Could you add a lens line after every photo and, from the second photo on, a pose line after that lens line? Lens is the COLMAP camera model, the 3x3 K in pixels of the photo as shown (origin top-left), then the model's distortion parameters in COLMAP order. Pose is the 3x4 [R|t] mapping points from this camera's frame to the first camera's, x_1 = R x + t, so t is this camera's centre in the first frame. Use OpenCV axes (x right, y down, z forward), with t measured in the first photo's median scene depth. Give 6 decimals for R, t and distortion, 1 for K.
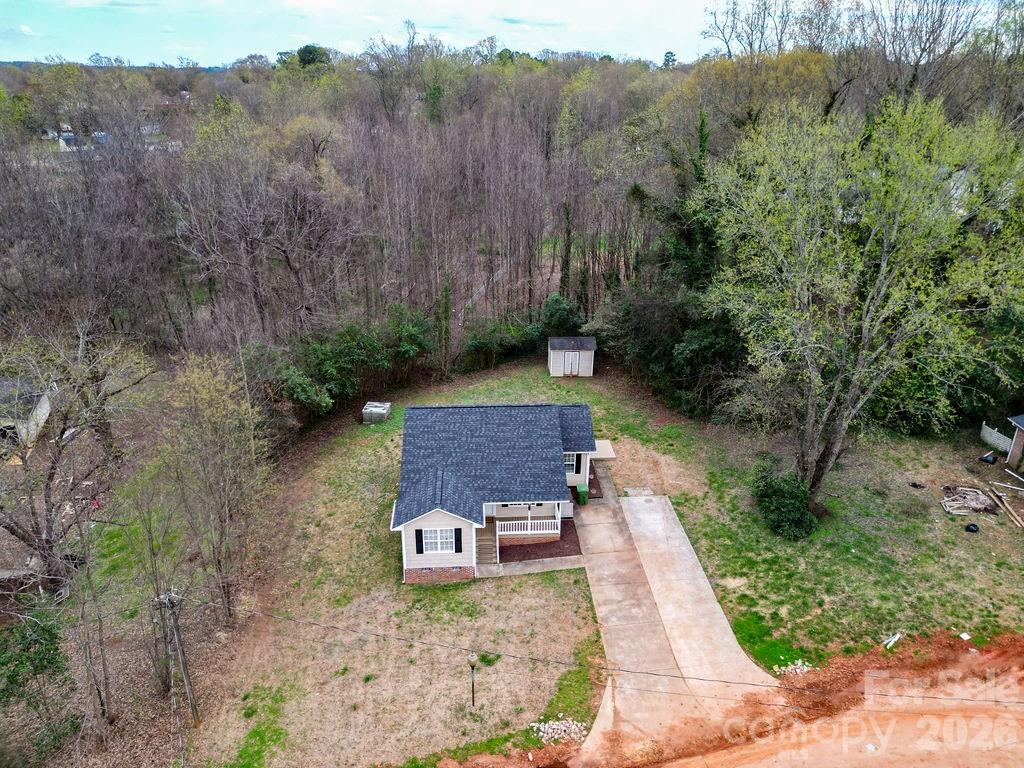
lens RADIAL K [[754.2, 0, 512.0], [0, 754.2, 384.0], [0, 0, 1]] dist [0.001588, -0.003300]
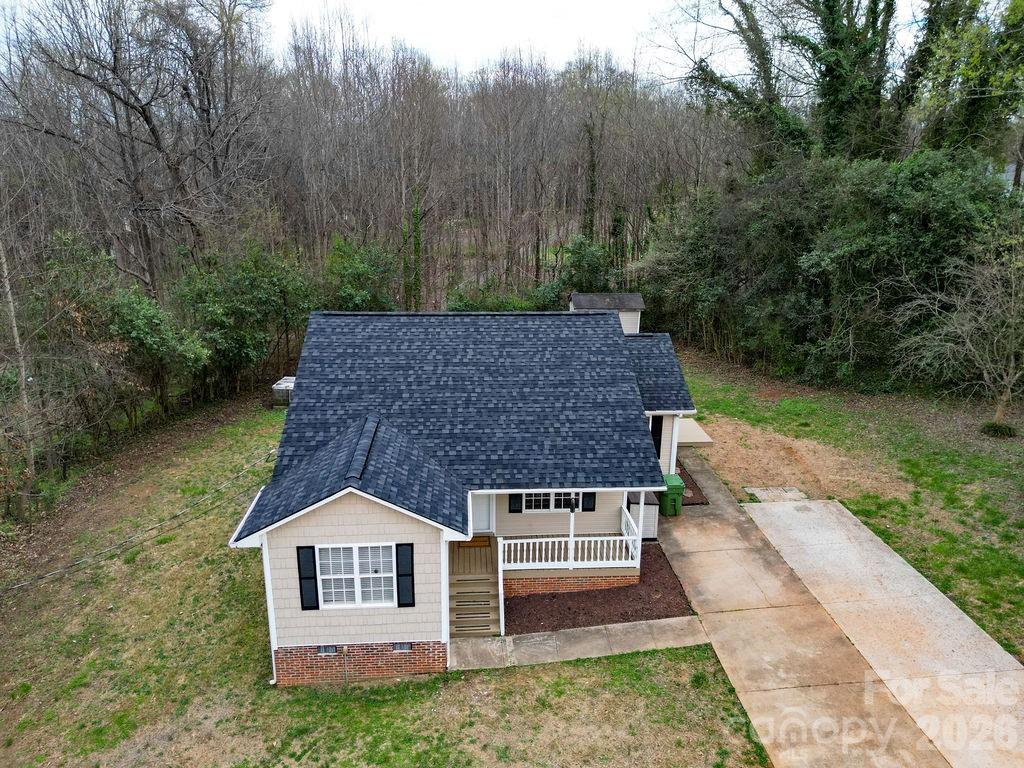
lens RADIAL K [[754.2, 0, 512.0], [0, 754.2, 384.0], [0, 0, 1]] dist [0.001588, -0.003300]
pose [[0.999915, 0.001146, 0.012955, -0.018620], [0.000300, 0.993816, -0.111038, 0.143733], [-0.013002, 0.111033, 0.993732, 0.560354]]
